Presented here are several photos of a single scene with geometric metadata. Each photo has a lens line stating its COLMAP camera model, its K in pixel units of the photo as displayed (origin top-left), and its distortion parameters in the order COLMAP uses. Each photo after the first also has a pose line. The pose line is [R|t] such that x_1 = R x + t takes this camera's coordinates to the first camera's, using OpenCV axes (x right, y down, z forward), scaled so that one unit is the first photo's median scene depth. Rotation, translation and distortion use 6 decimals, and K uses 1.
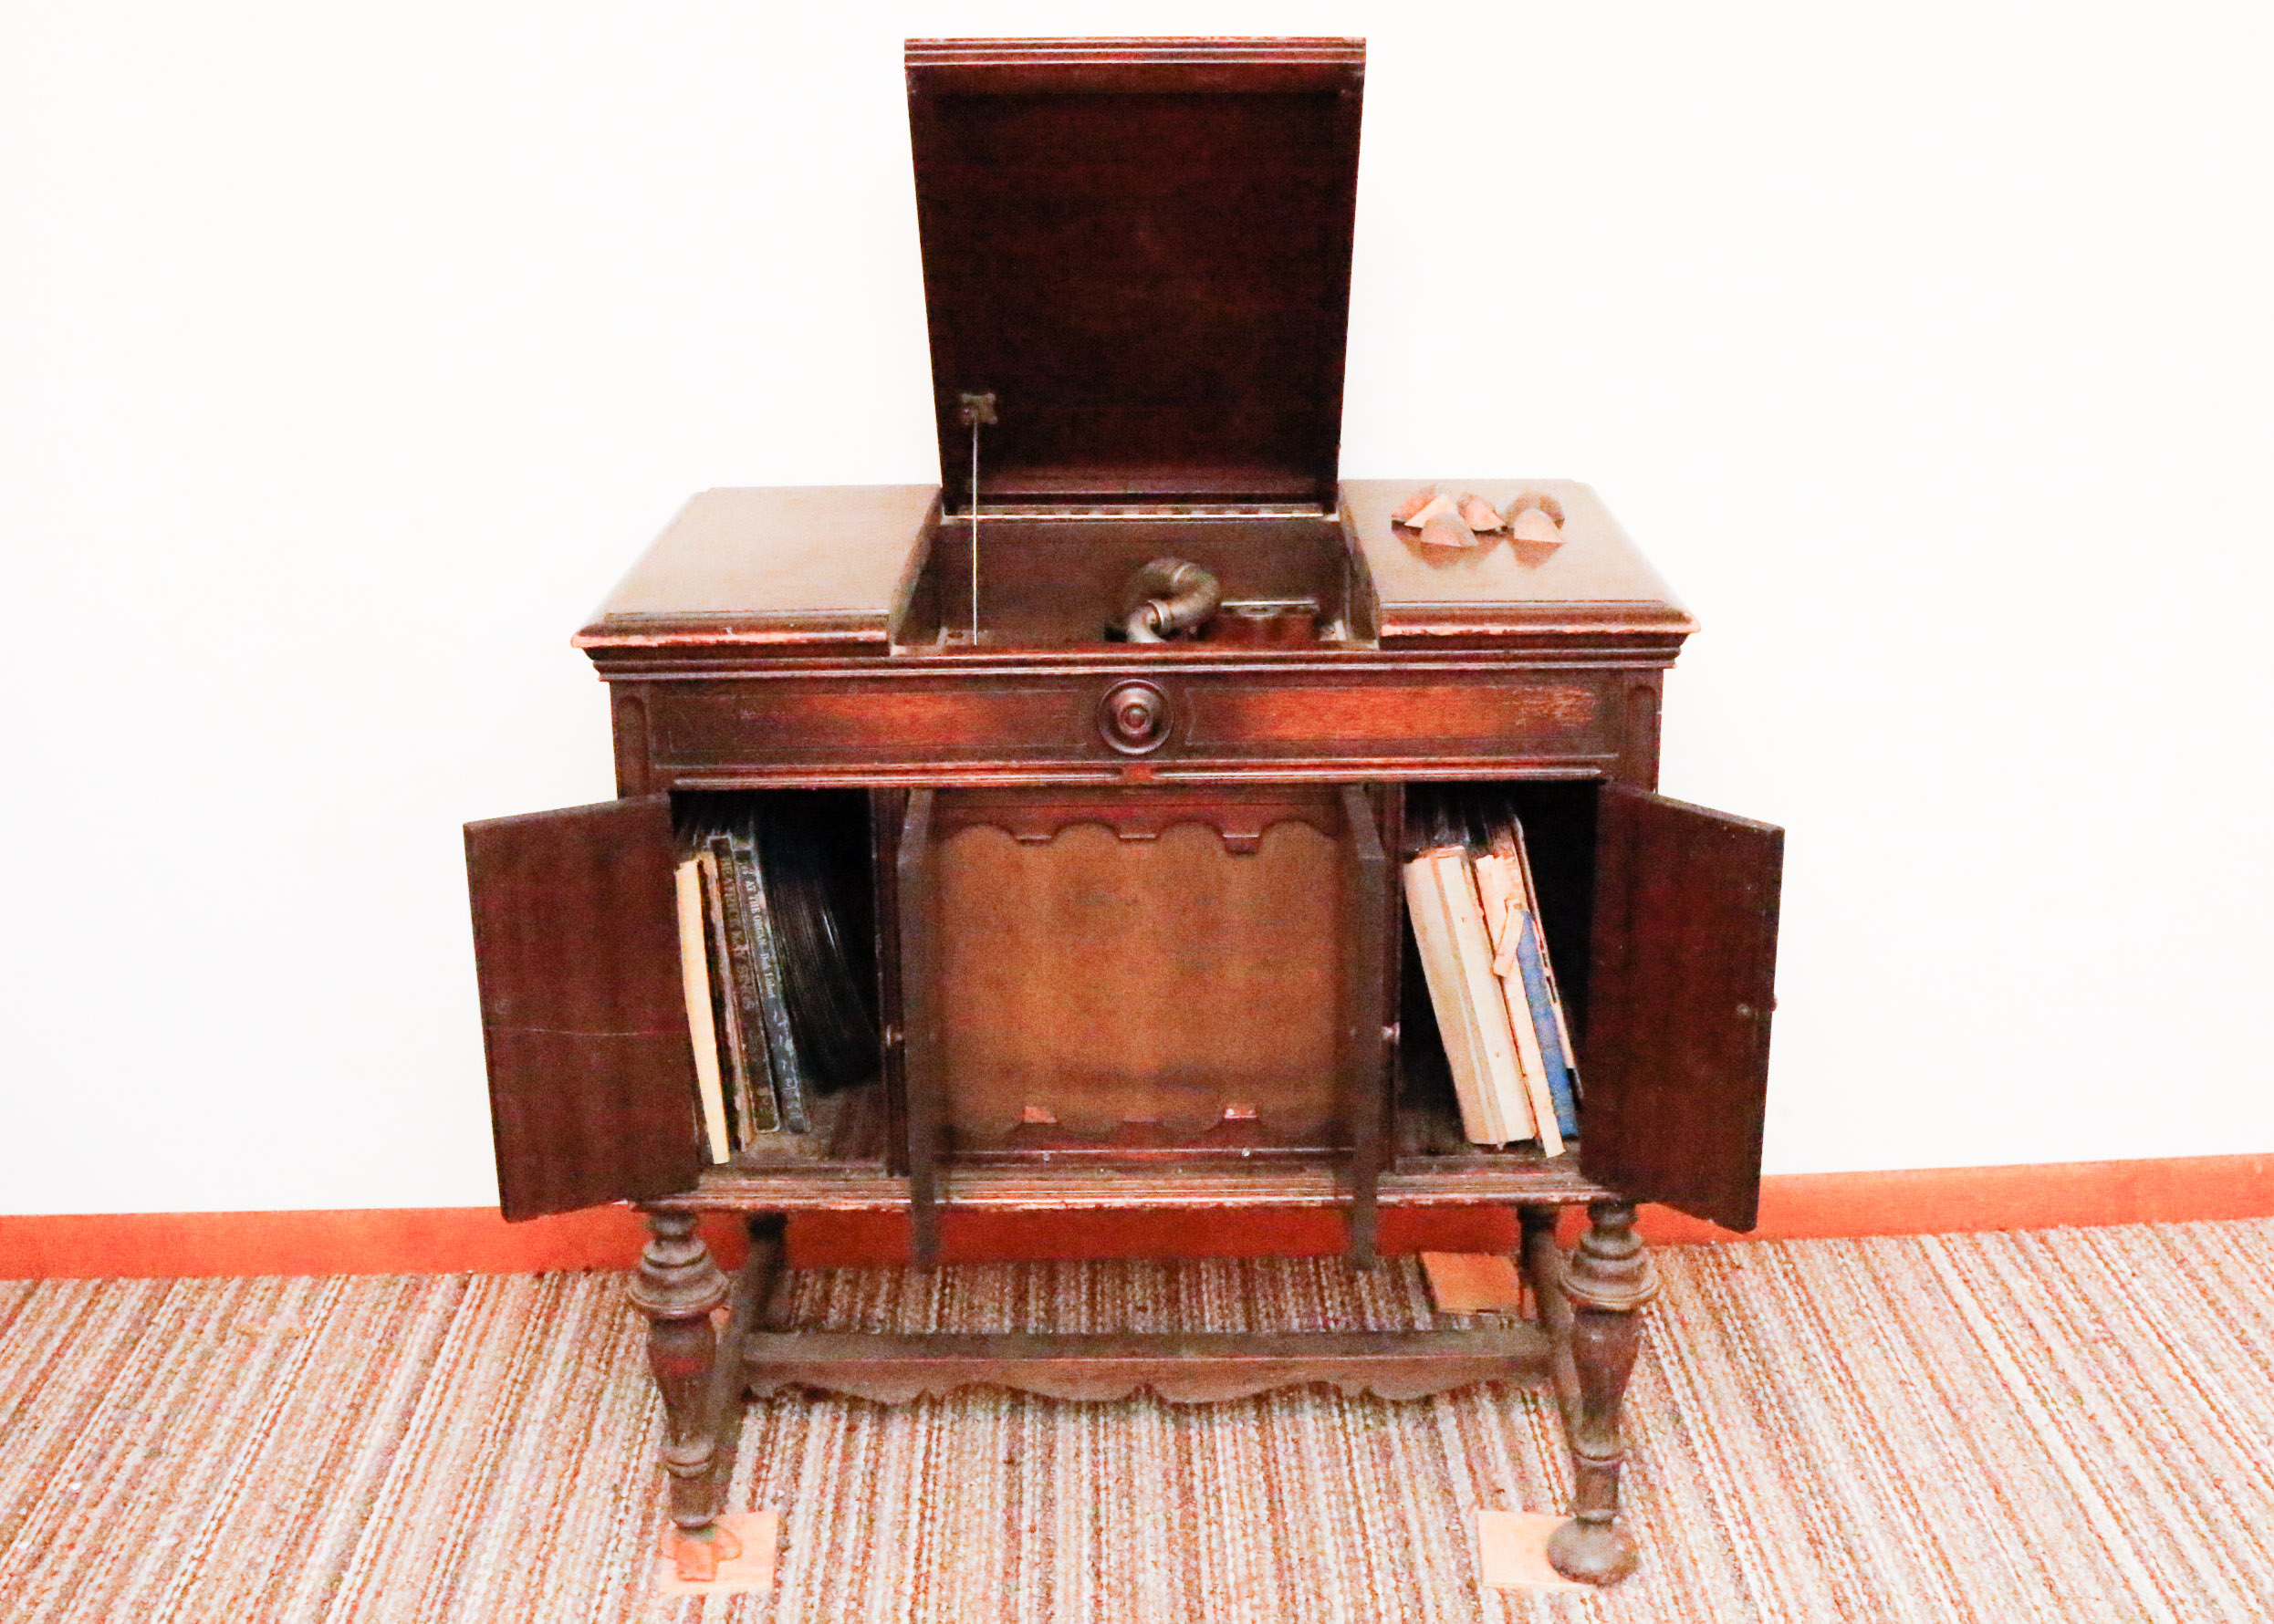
lens RADIAL K [[2702.0, 0, 1137.0], [0, 2702.0, 812.0], [0, 0, 1]] dist [-0.117245, 0.015152]
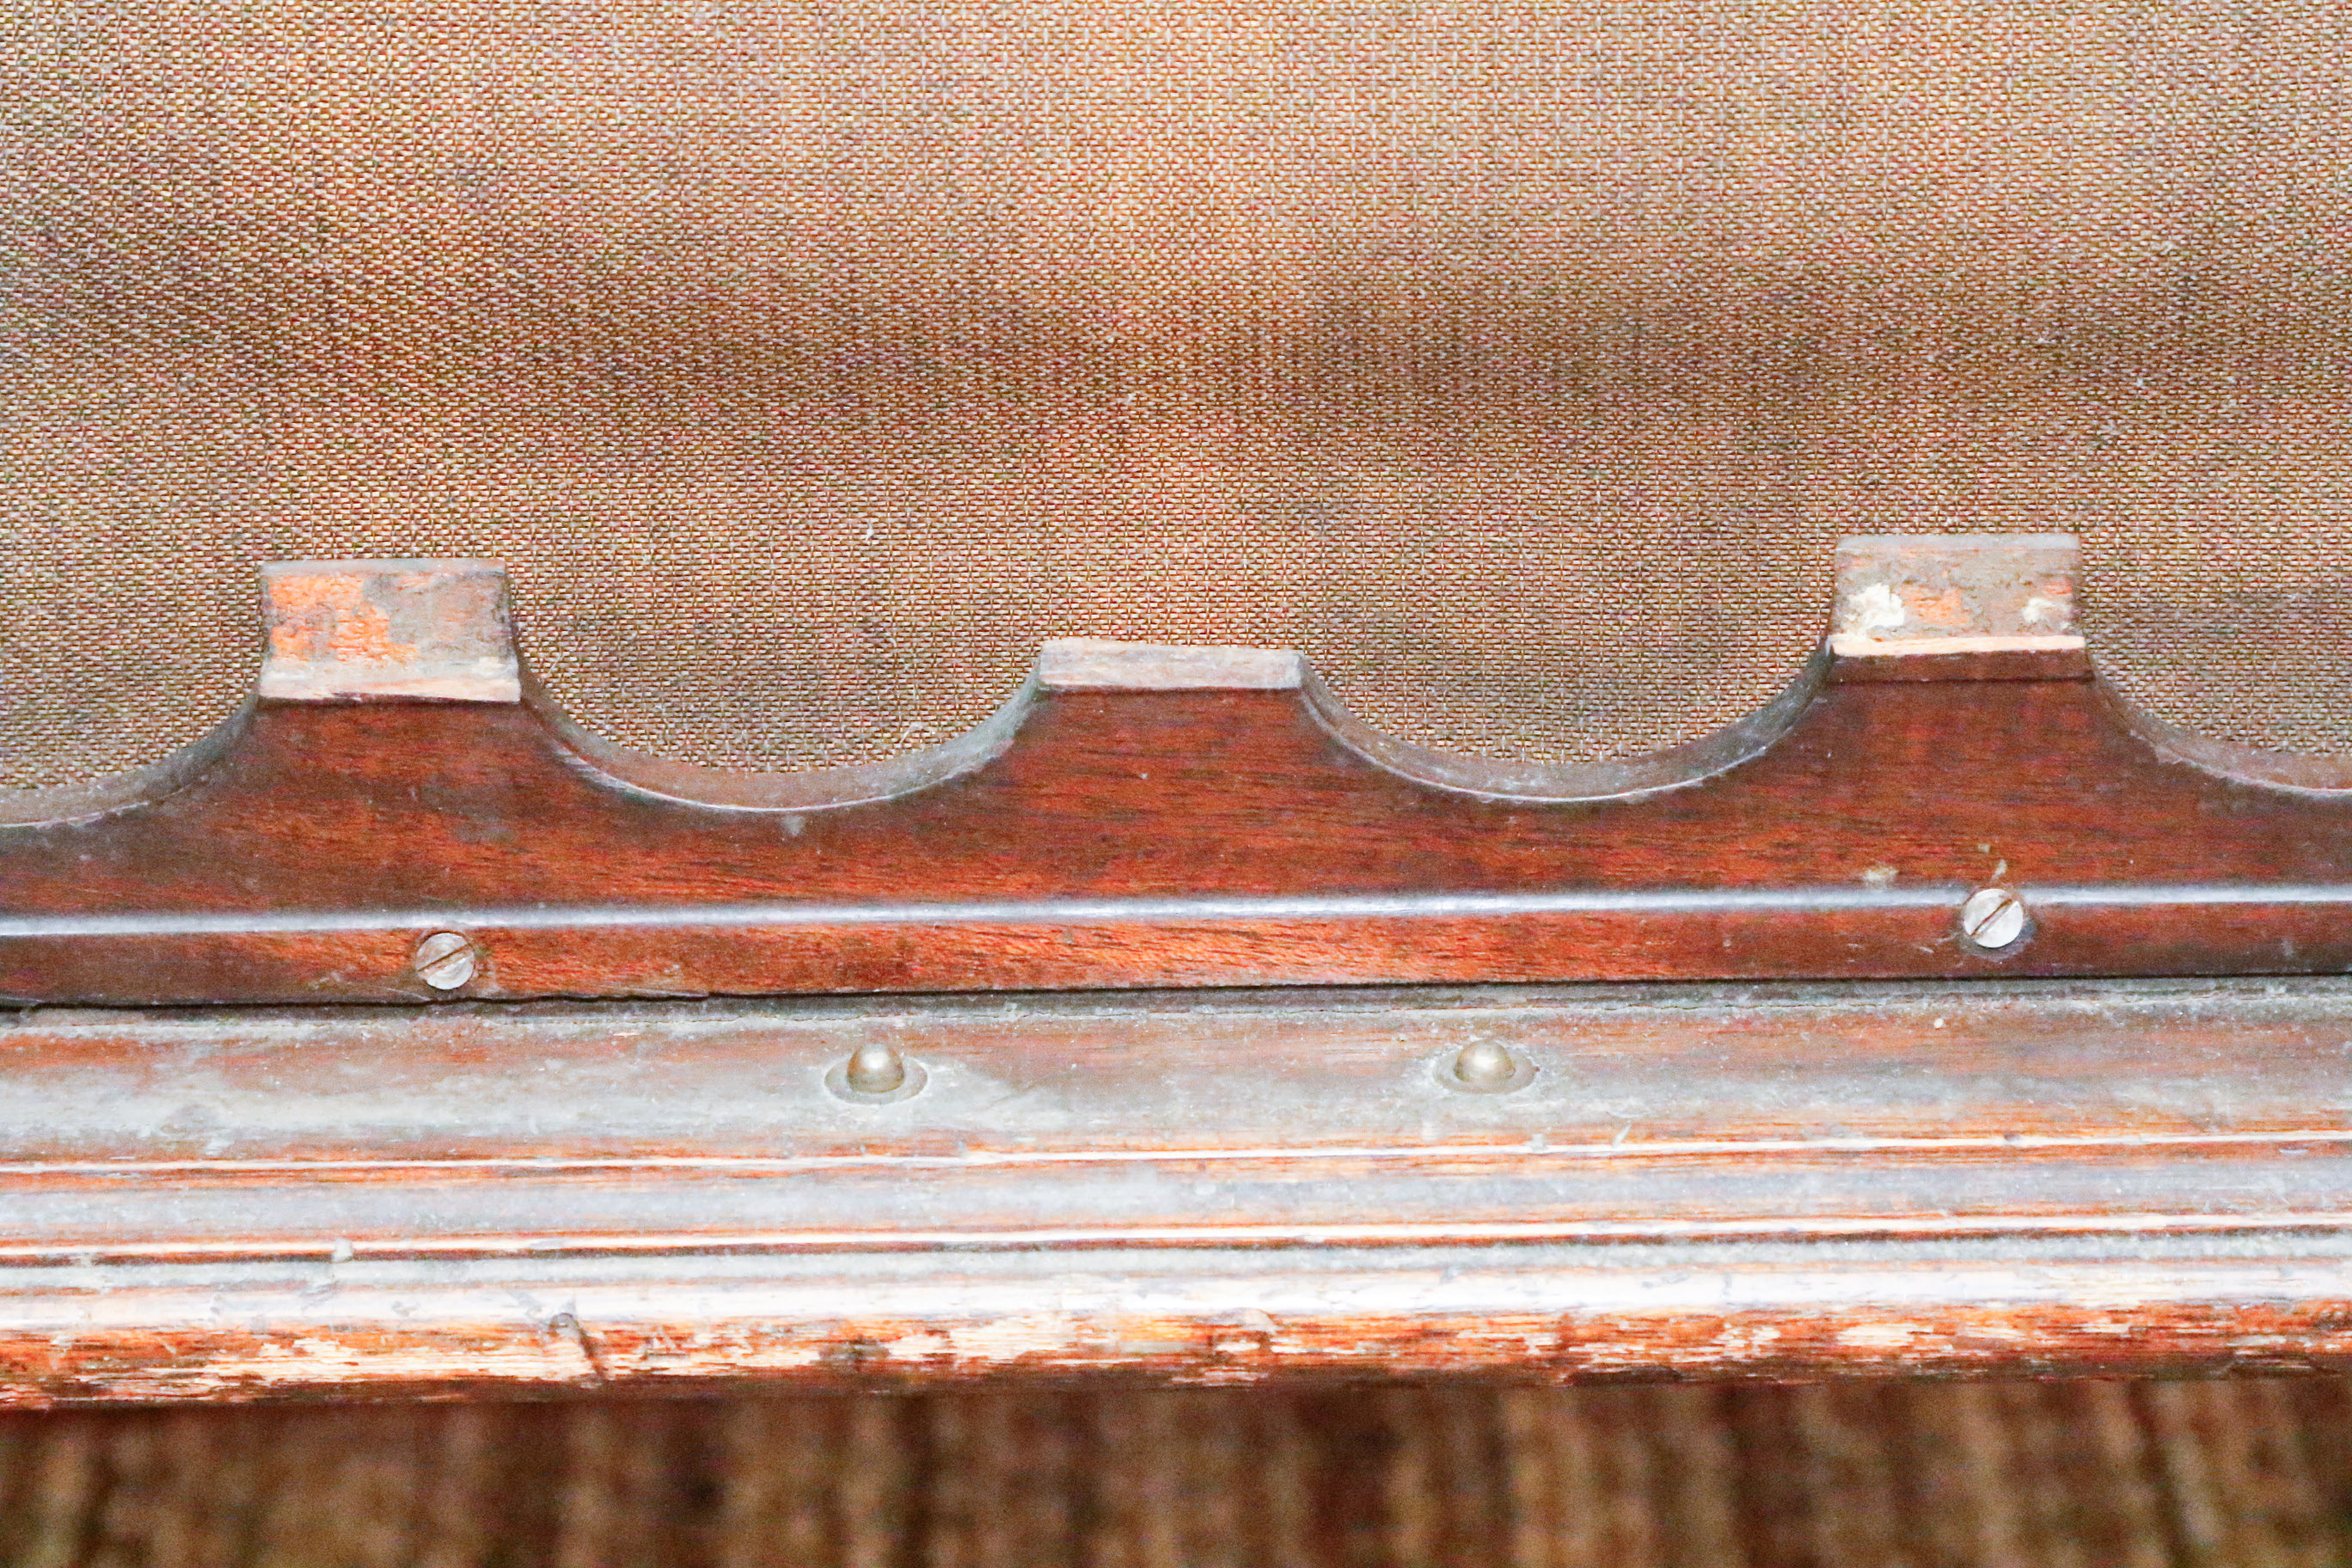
lens RADIAL K [[7631.5, 0, 1176.0], [0, 7631.5, 784.0], [0, 0, 1]] dist [0.123282, 1.139877]
pose [[0.999982, -0.005619, 0.002109, 0.000534], [0.005262, 0.989832, 0.142141, 0.062938], [-0.002886, -0.142128, 0.989844, 0.595400]]
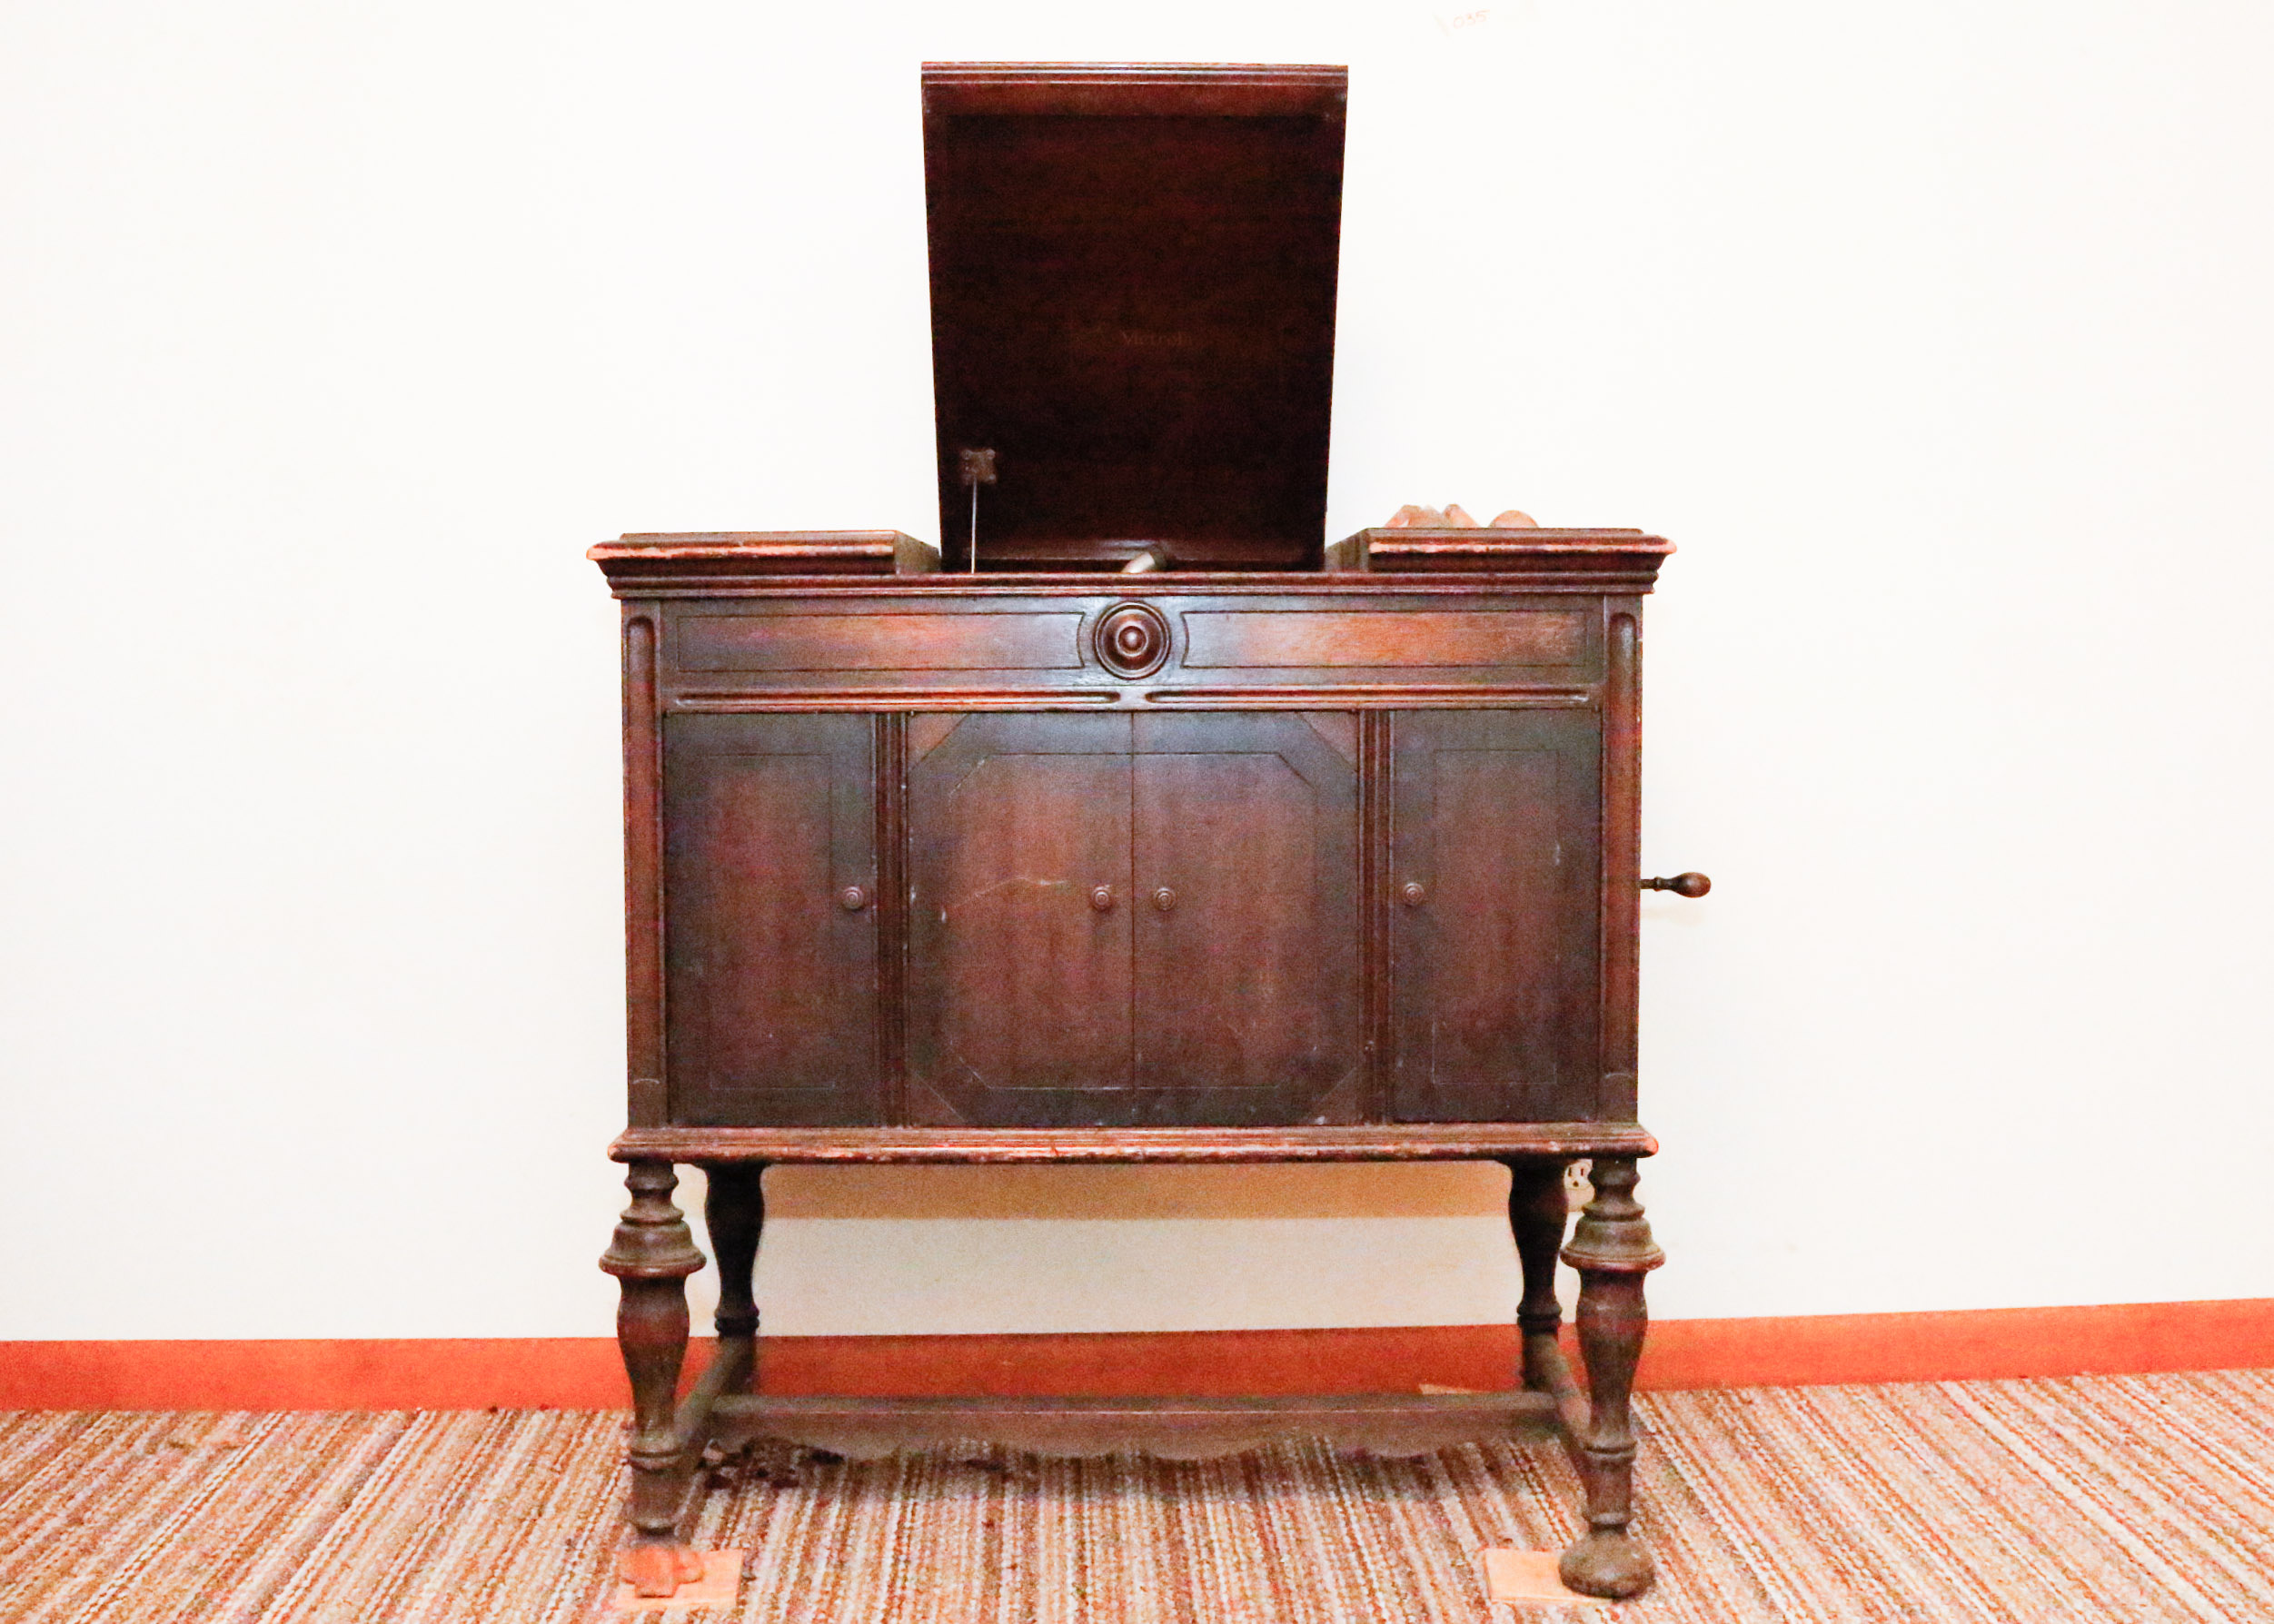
lens RADIAL K [[2839.3, 0, 1164.0], [0, 2839.3, 812.3], [0, 0, 1]] dist [-0.102036, 0.020072]
pose [[0.999772, 0.008931, 0.019414, -0.007687], [-0.003844, 0.968817, -0.247748, 0.257814], [-0.021021, 0.247616, 0.968630, -0.027460]]
